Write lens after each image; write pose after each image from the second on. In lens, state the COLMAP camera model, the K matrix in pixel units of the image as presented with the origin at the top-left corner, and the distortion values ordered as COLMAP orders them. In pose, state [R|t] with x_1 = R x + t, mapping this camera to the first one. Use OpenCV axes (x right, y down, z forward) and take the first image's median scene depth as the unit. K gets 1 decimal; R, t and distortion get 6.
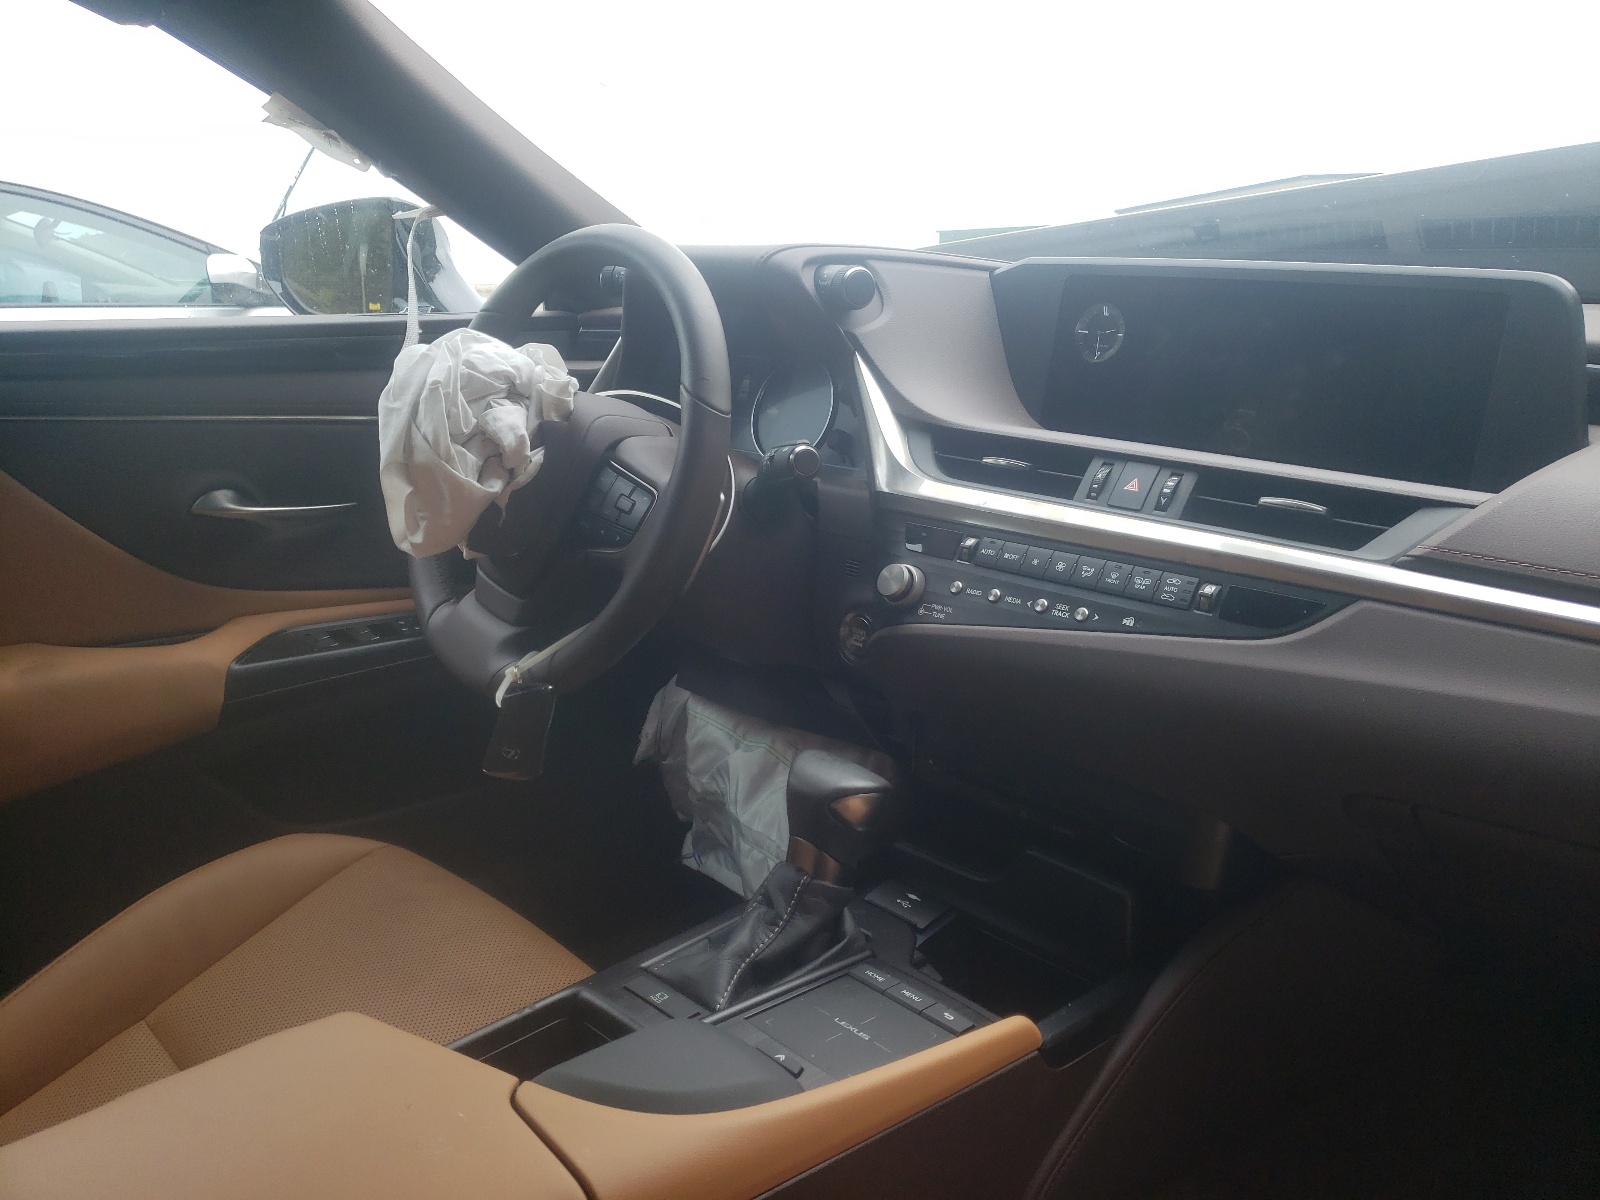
lens RADIAL K [[1446.8, 0, 858.6], [0, 1446.8, 601.8], [0, 0, 1]] dist [0.103794, -0.004950]
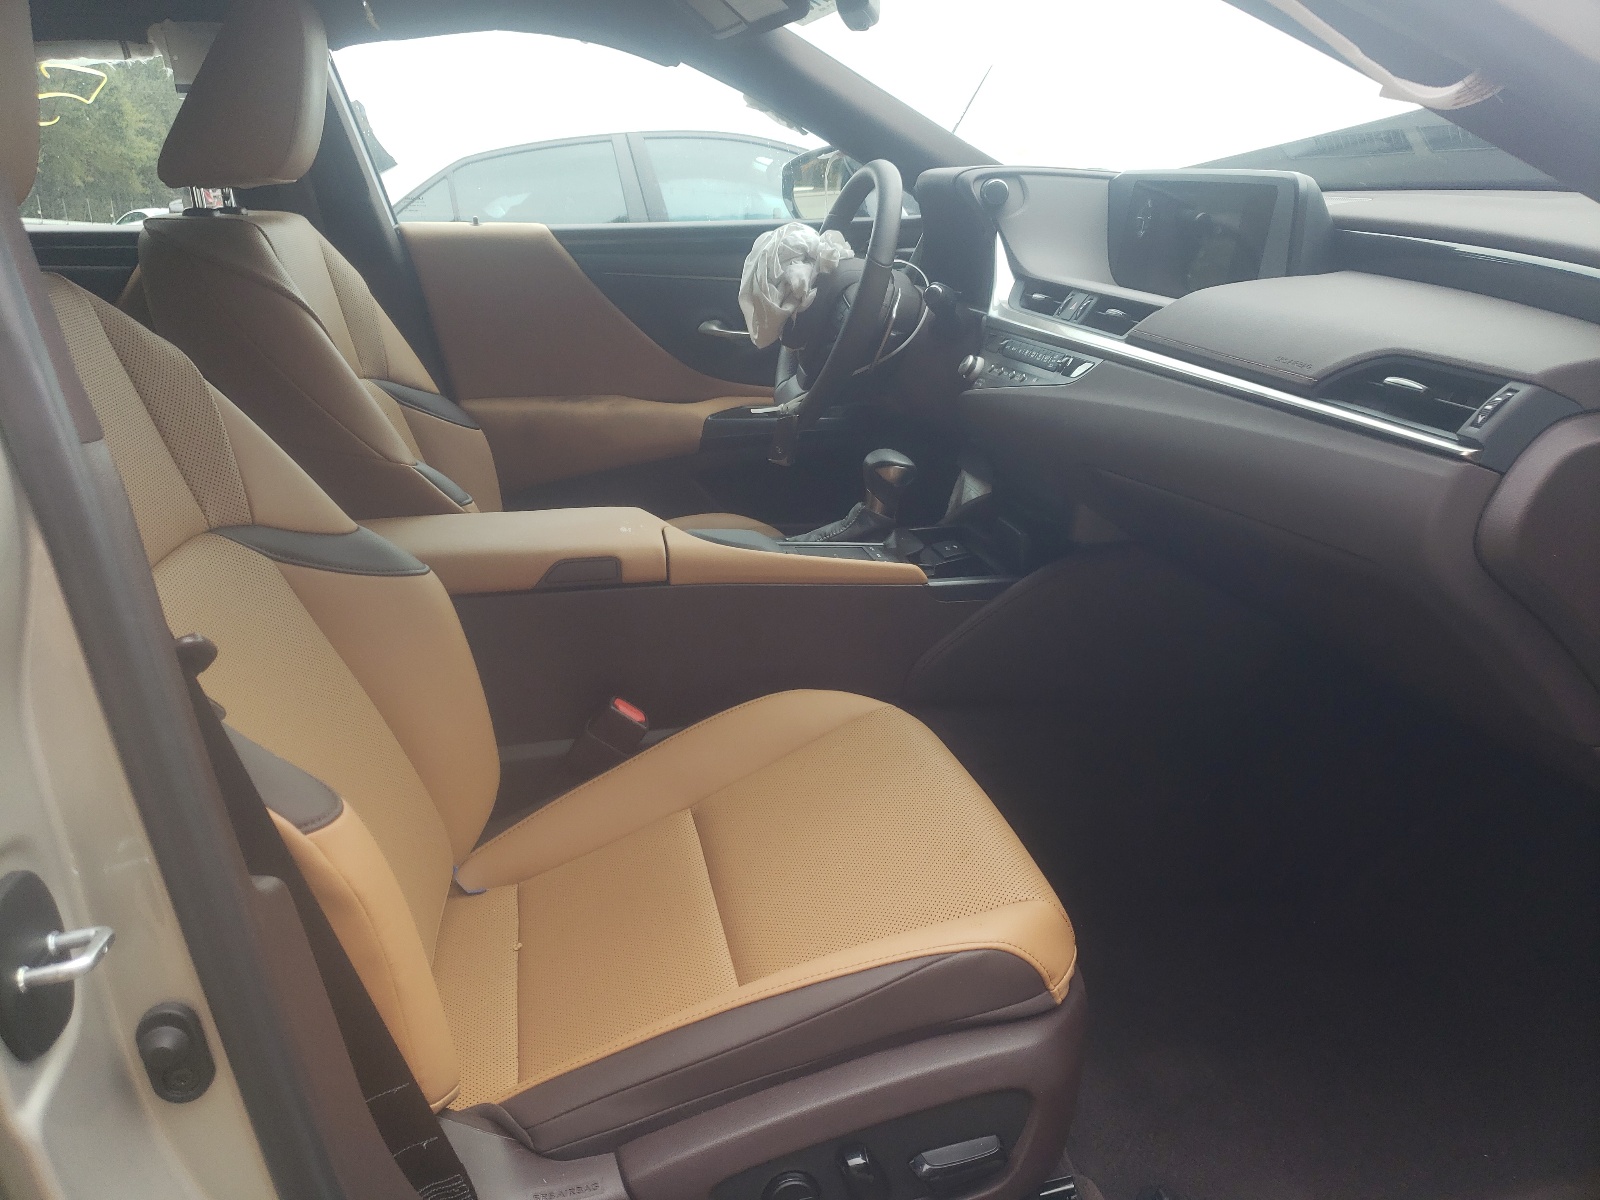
lens RADIAL K [[1446.8, 0, 858.6], [0, 1446.8, 601.8], [0, 0, 1]] dist [0.103794, -0.004950]
pose [[0.859832, 0.117314, -0.496917, 0.785200], [-0.099941, 0.993090, 0.061521, 0.168482], [0.500700, -0.003235, 0.865615, -0.554257]]
